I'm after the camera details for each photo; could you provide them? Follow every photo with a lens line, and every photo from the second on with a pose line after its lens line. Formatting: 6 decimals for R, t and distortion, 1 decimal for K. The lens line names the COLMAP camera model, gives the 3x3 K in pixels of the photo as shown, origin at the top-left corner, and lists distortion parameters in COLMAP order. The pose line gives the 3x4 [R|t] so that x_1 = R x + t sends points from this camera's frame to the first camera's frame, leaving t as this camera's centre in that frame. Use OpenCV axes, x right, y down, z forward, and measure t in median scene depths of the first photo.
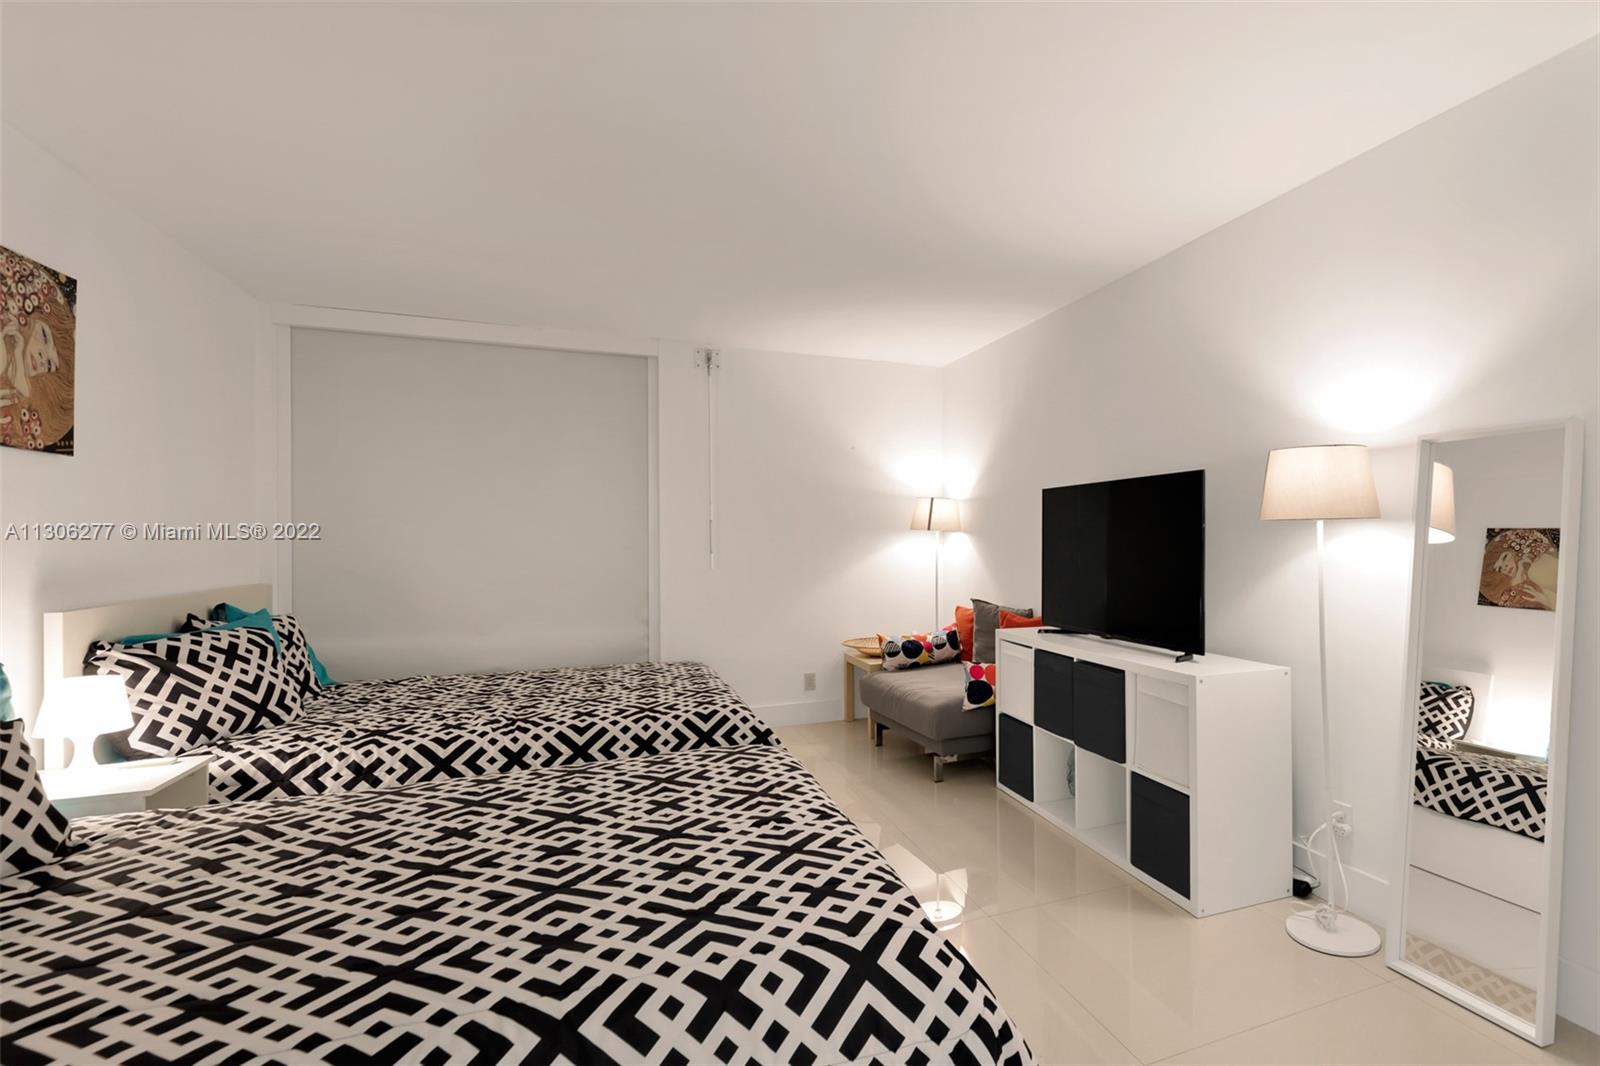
lens RADIAL K [[716.3, 0, 806.9], [0, 716.3, 535.9], [0, 0, 1]] dist [0.005408, -0.000106]
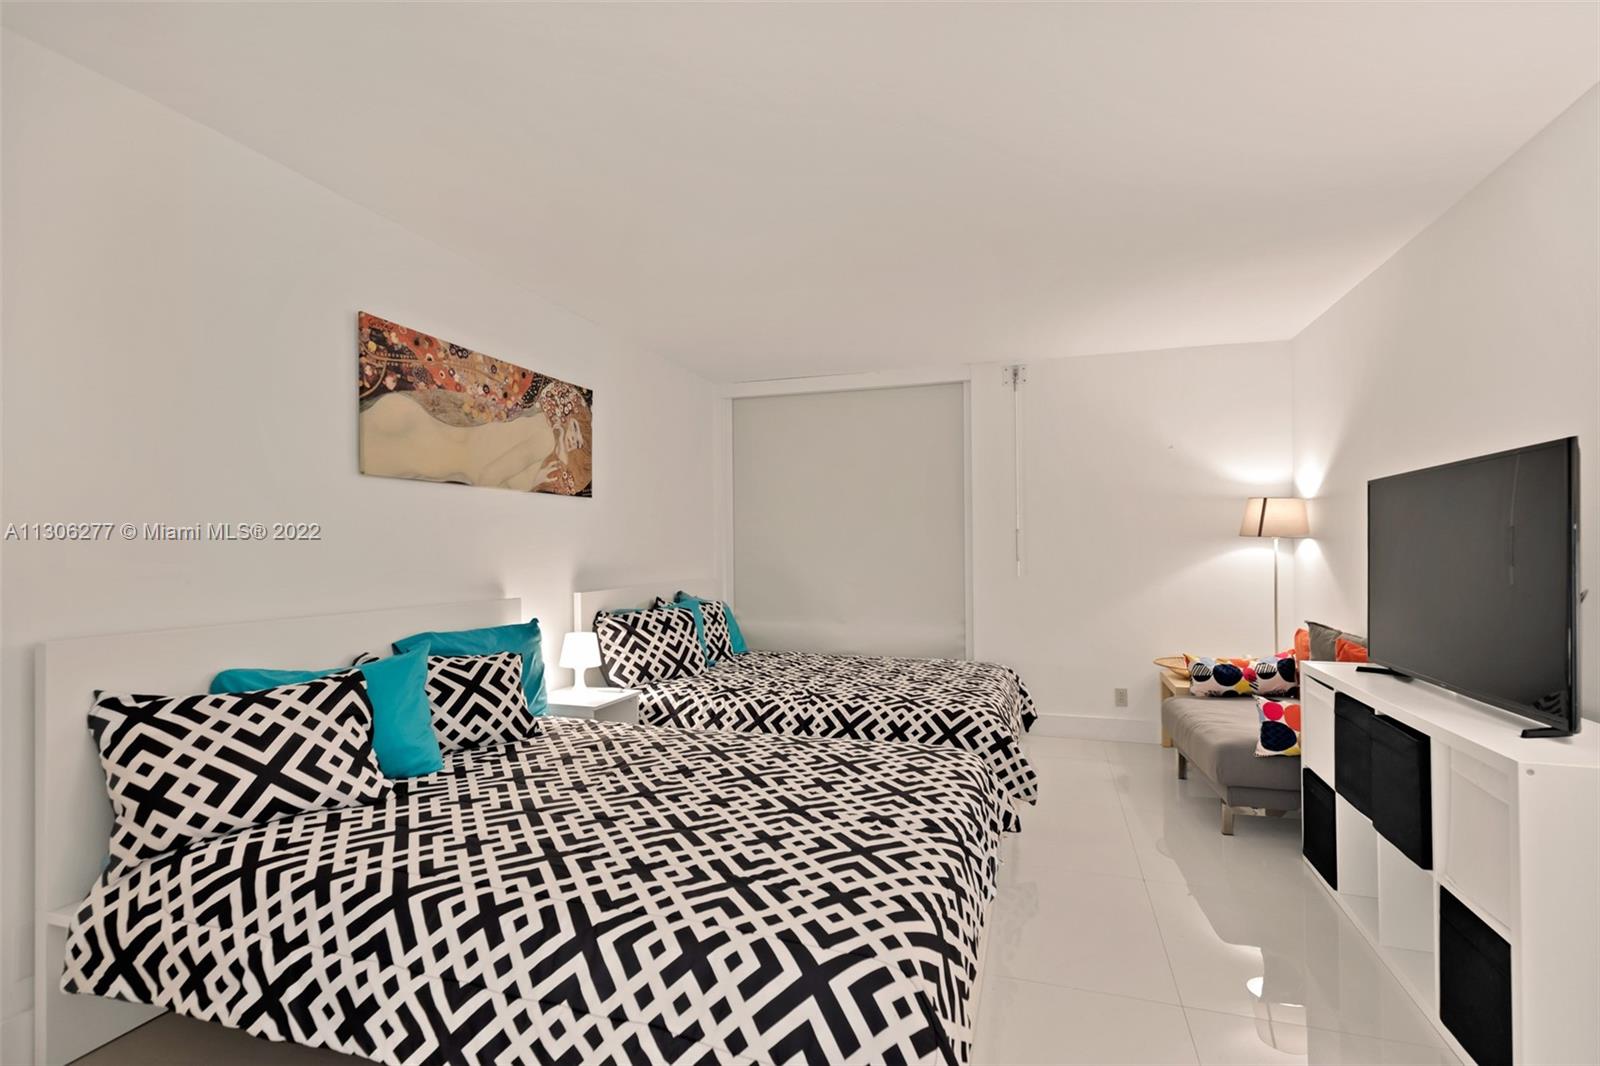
lens RADIAL K [[631.2, 0, 803.1], [0, 631.2, 545.9], [0, 0, 1]] dist [0.015590, -0.006109]
pose [[0.815892, -0.003209, -0.578195, 0.220389], [0.005379, 0.999983, 0.002040, -0.001571], [0.578179, -0.004774, 0.815896, 0.105856]]
